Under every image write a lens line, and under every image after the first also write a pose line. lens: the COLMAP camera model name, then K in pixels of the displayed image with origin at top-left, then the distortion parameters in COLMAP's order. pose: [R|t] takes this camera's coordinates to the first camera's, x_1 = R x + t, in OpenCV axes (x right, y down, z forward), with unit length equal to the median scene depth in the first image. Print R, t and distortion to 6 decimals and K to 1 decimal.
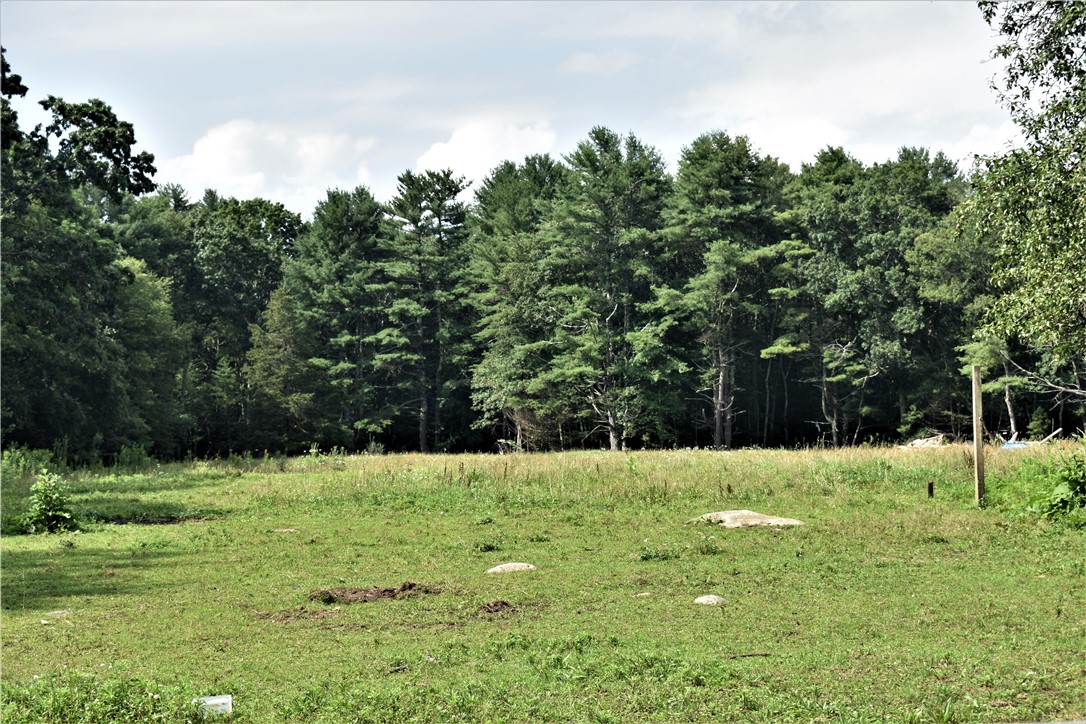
lens RADIAL K [[1932.6, 0, 545.8], [0, 1932.6, 361.3], [0, 0, 1]] dist [-0.018467, 0.000000]
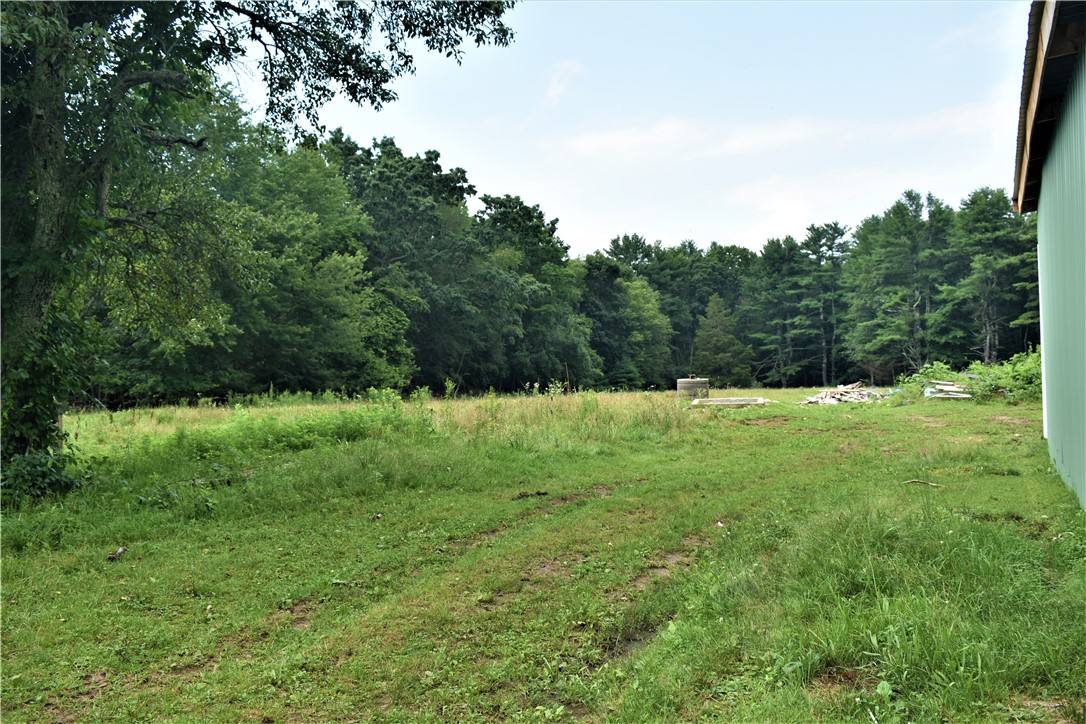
lens RADIAL K [[1014.5, 0, 546.9], [0, 1014.5, 360.0], [0, 0, 1]] dist [-0.008819, 0.000000]
pose [[0.908841, -0.010952, -0.416999, 0.097719], [0.021042, 0.999586, 0.019607, 0.000756], [0.416611, -0.026594, 0.908696, 0.074216]]
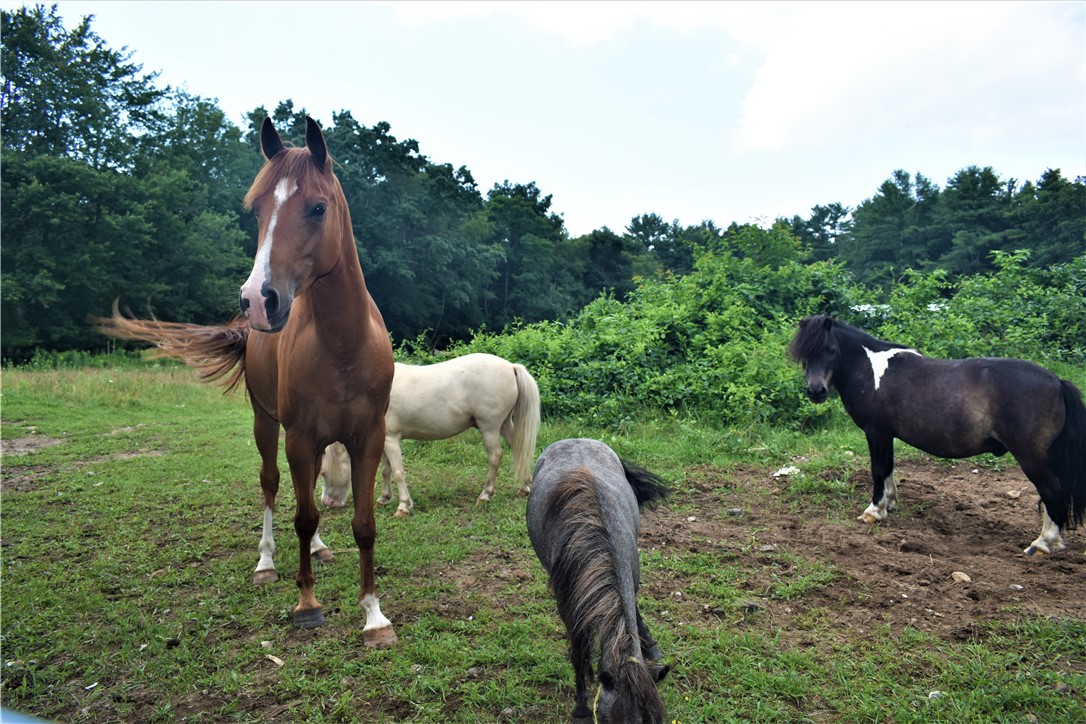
lens RADIAL K [[825.9, 0, 537.5], [0, 825.9, 362.6], [0, 0, 1]] dist [-0.022839, 0.011354]
pose [[0.850886, 0.030882, -0.524441, 0.132893], [0.003413, 0.997925, 0.064300, 0.003160], [0.525339, -0.056502, 0.849015, 0.177362]]
